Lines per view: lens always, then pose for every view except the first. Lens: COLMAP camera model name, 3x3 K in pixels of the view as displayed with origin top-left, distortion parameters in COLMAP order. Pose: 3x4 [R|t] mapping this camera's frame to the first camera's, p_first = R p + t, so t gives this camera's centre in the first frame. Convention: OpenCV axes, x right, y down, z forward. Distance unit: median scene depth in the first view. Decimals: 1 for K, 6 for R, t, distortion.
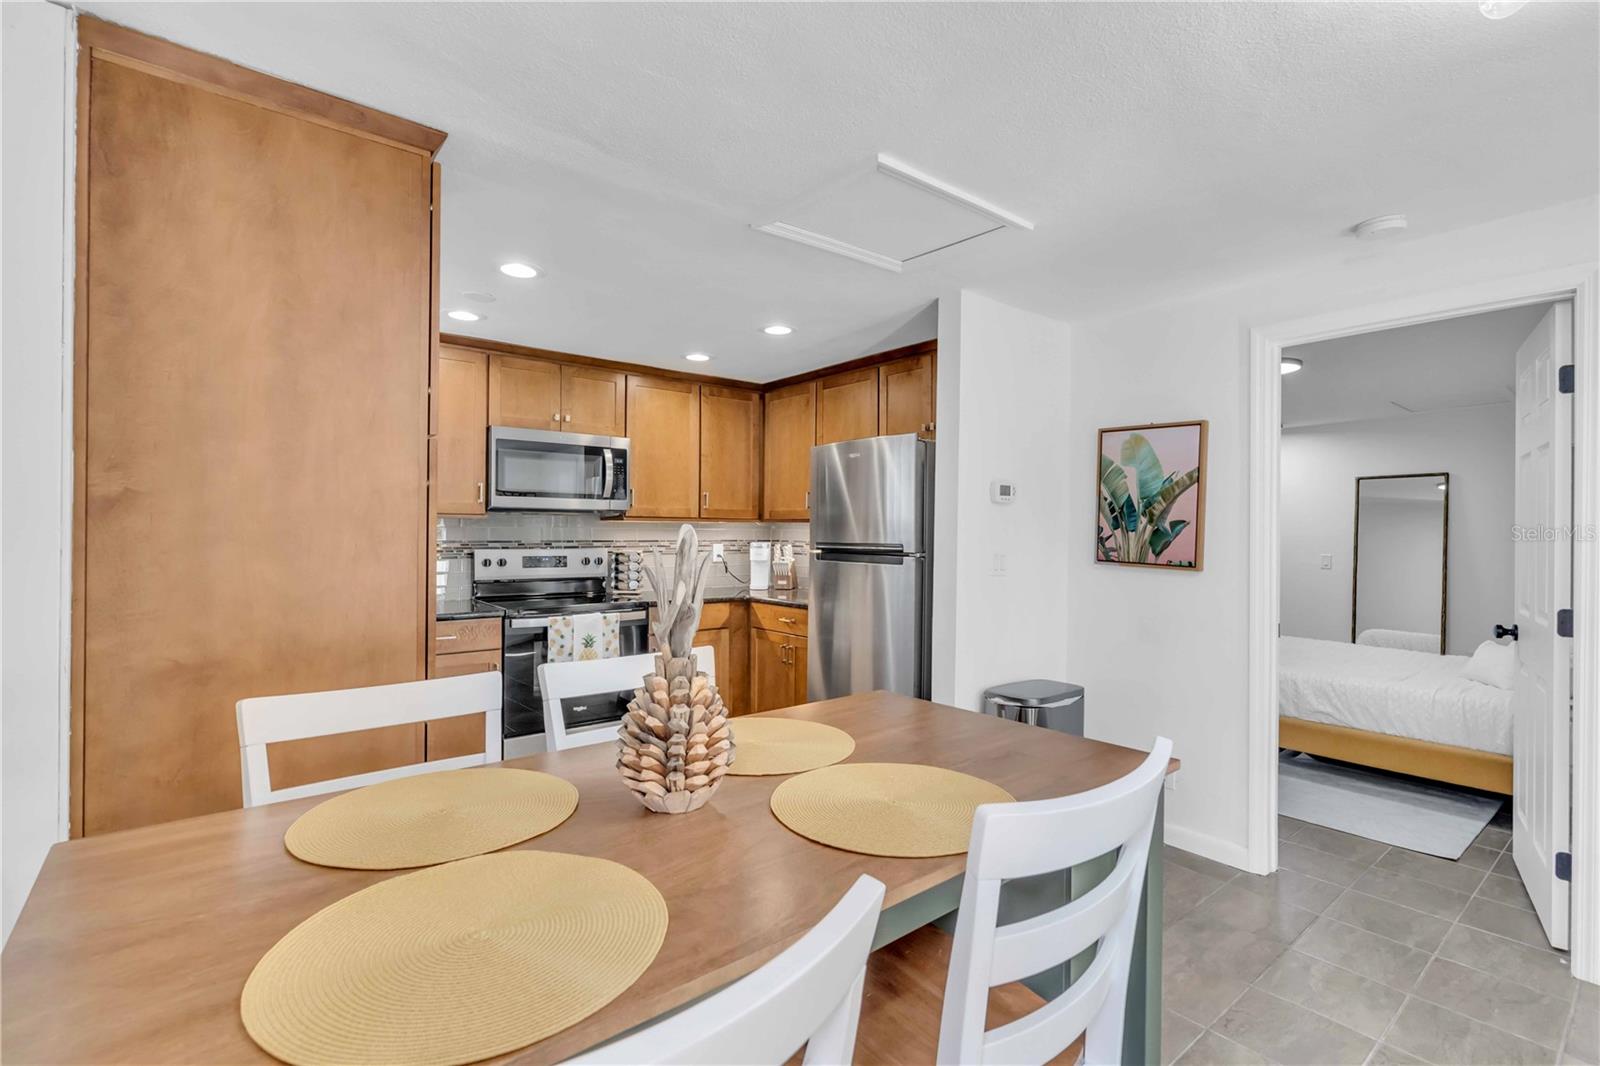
lens RADIAL K [[732.3, 0, 800.0], [0, 732.3, 533.0], [0, 0, 1]] dist [0.000949, 0.000231]
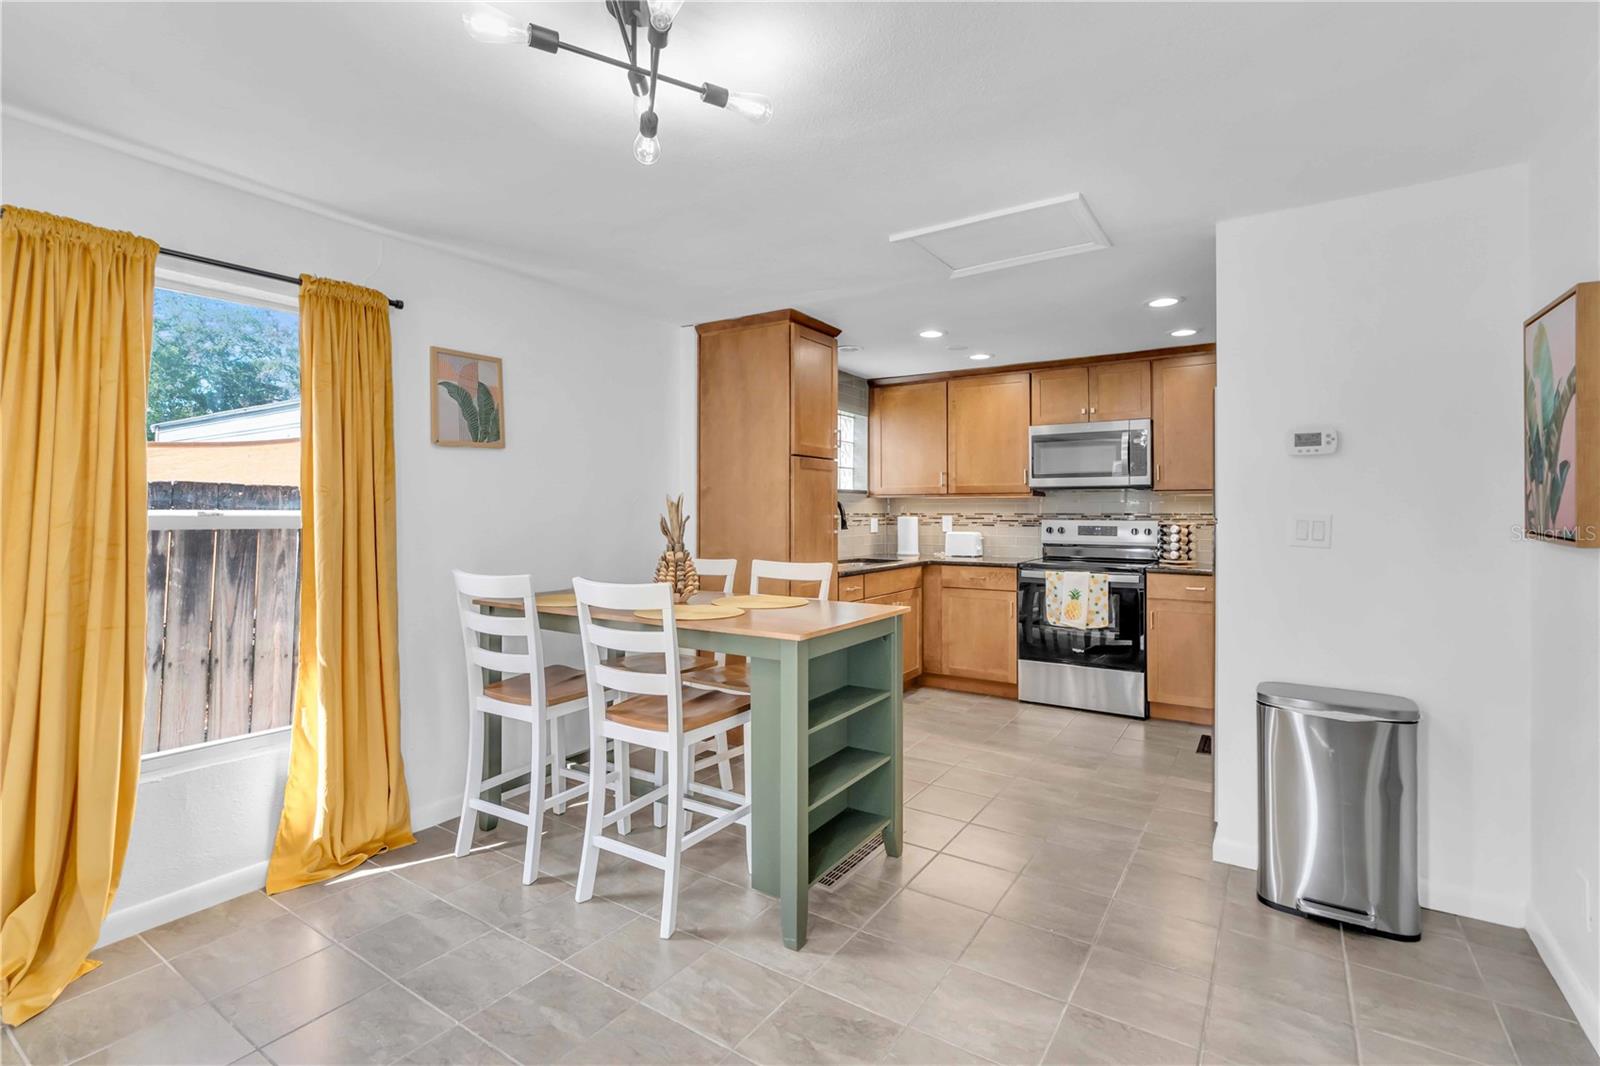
lens RADIAL K [[727.7, 0, 810.0], [0, 727.7, 499.9], [0, 0, 1]] dist [-0.003710, -0.000044]
pose [[0.317842, -0.025428, -0.947803, 0.633269], [-0.001777, 0.999623, -0.027414, 0.022053], [0.948142, 0.010398, 0.317677, 0.174880]]
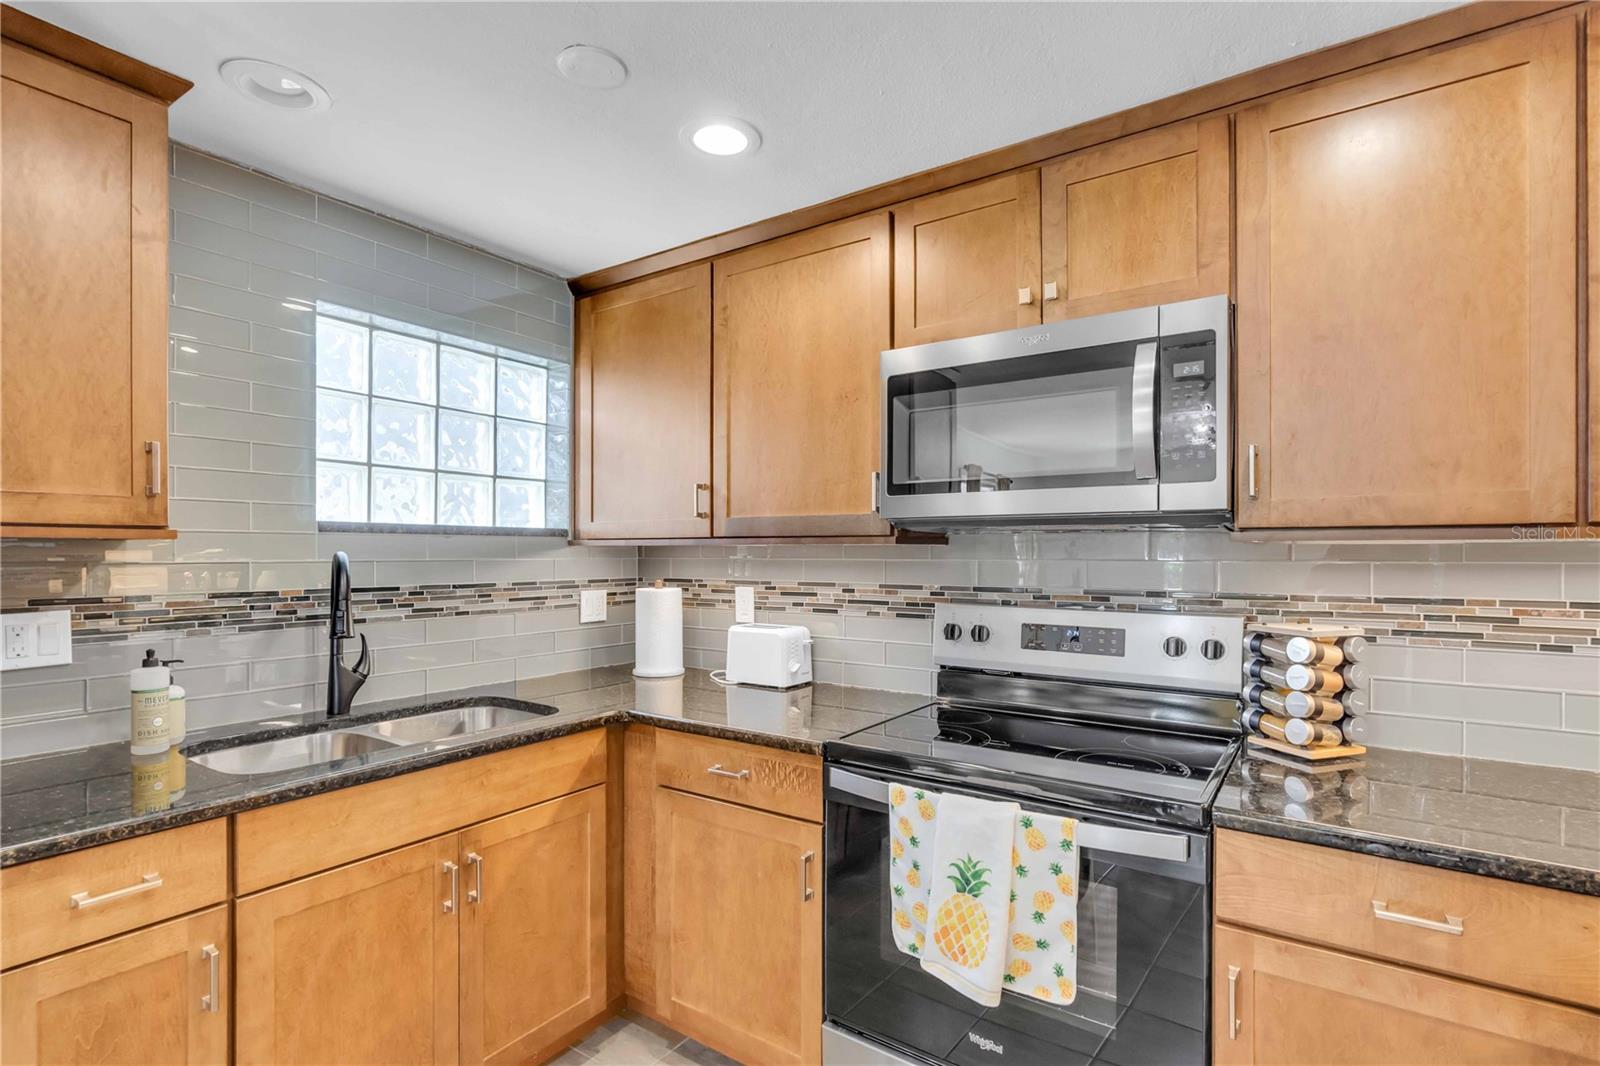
lens RADIAL K [[762.4, 0, 810.3], [0, 762.4, 553.4], [0, 0, 1]] dist [-0.007480, 0.000714]
pose [[0.291159, -0.008672, -0.956635, 0.043710], [-0.002907, 0.999946, -0.009950, -0.007097], [0.956670, 0.005678, 0.291119, 0.717863]]
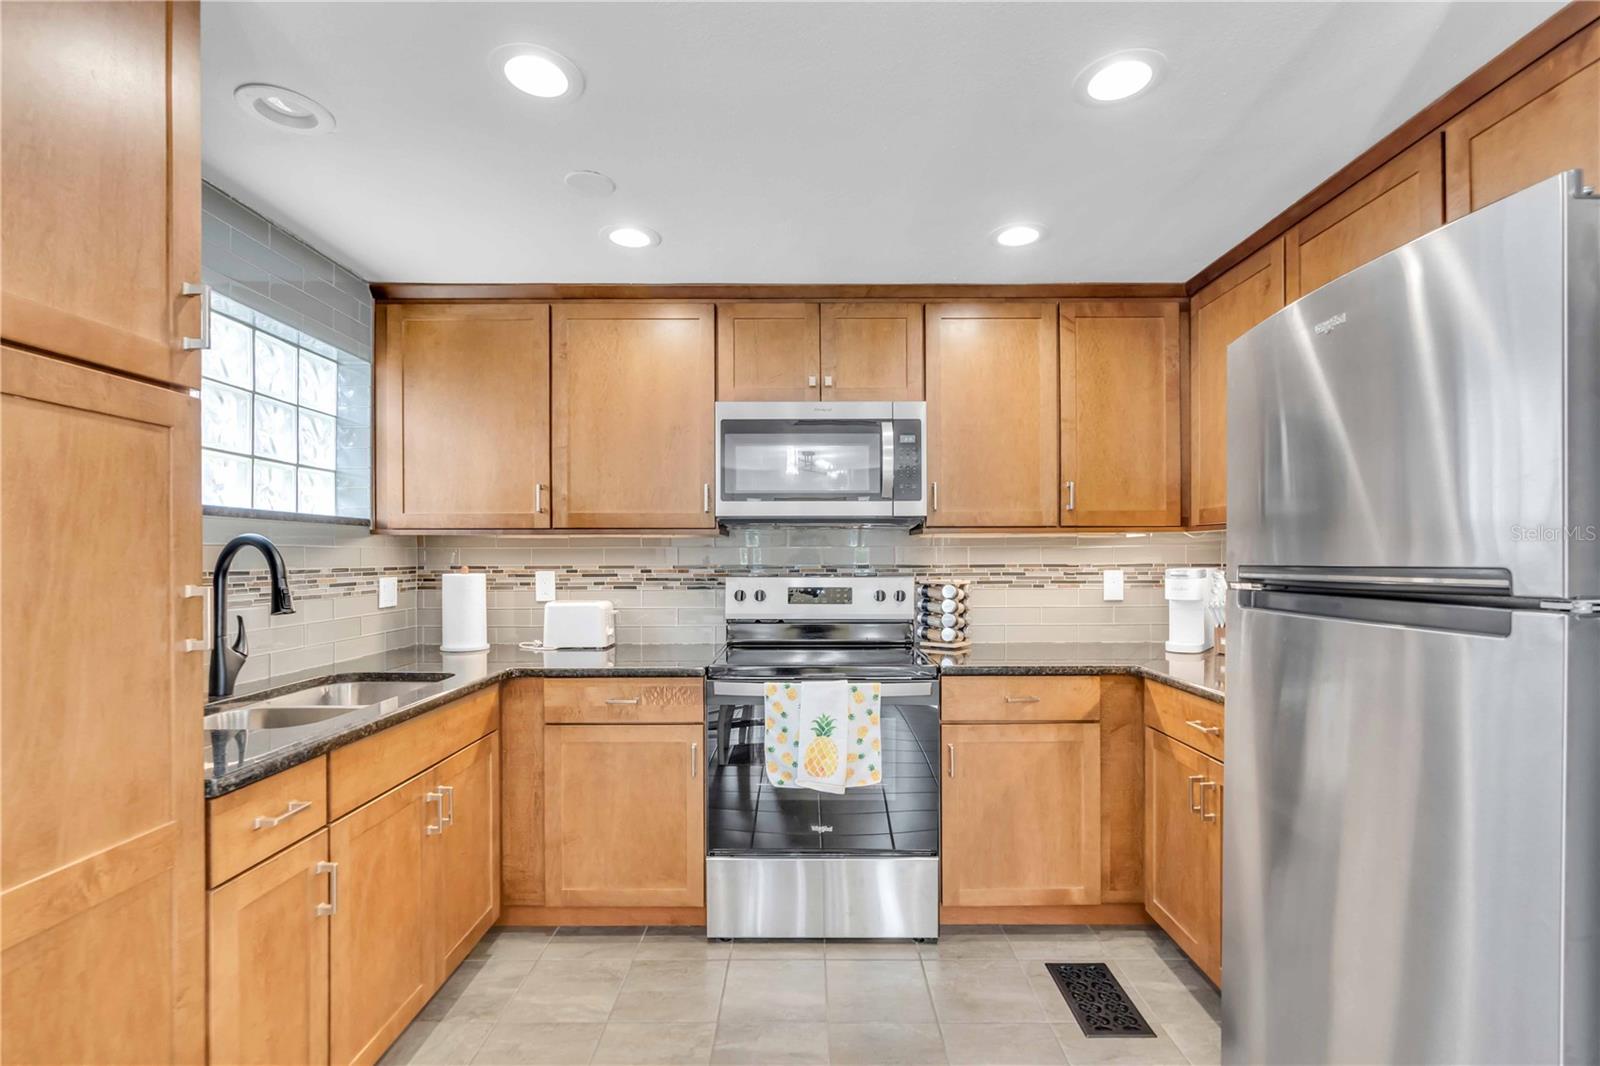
lens RADIAL K [[729.9, 0, 804.6], [0, 729.9, 557.7], [0, 0, 1]] dist [-0.007108, 0.000097]
pose [[0.781979, -0.010727, -0.623212, 0.075166], [0.006896, 0.999940, -0.008558, 0.008986], [0.623266, 0.002394, 0.782006, 0.446157]]
